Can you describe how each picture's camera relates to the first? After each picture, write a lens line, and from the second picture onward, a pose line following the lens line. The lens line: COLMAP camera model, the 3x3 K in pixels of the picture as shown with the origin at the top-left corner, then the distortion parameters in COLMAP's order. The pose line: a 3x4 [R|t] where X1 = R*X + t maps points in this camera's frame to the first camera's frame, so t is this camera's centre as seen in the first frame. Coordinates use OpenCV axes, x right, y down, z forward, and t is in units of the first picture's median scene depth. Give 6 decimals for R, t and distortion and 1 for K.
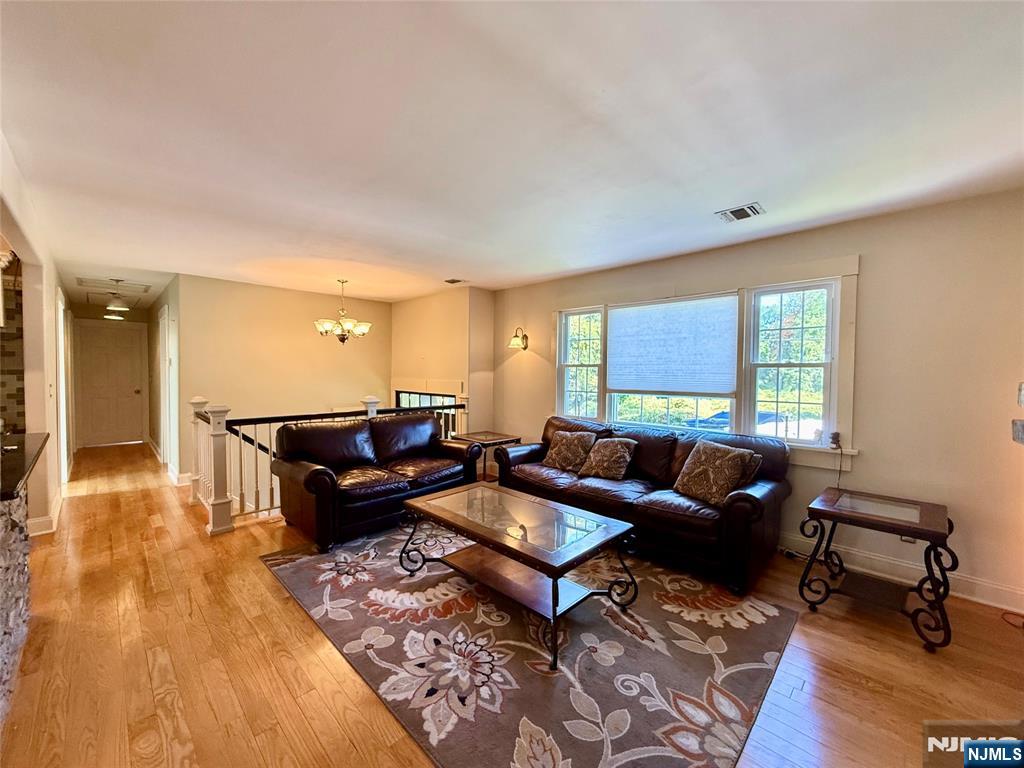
lens RADIAL K [[408.4, 0, 511.9], [0, 408.4, 384.1], [0, 0, 1]] dist [-0.006893, 0.001070]
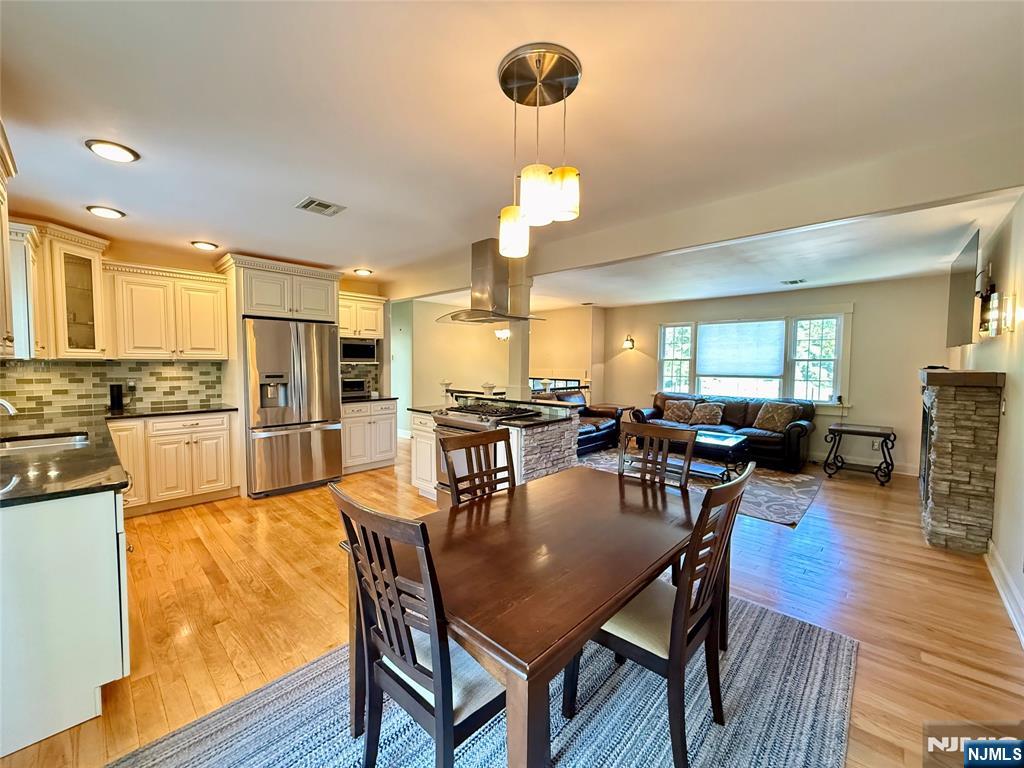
lens RADIAL K [[408.4, 0, 511.6], [0, 408.4, 384.1], [0, 0, 1]] dist [-0.006893, 0.001070]
pose [[0.999789, -0.004106, 0.020125, -0.690382], [0.003655, 0.999743, 0.022375, 0.014926], [-0.020211, -0.022297, 0.999547, -0.772565]]
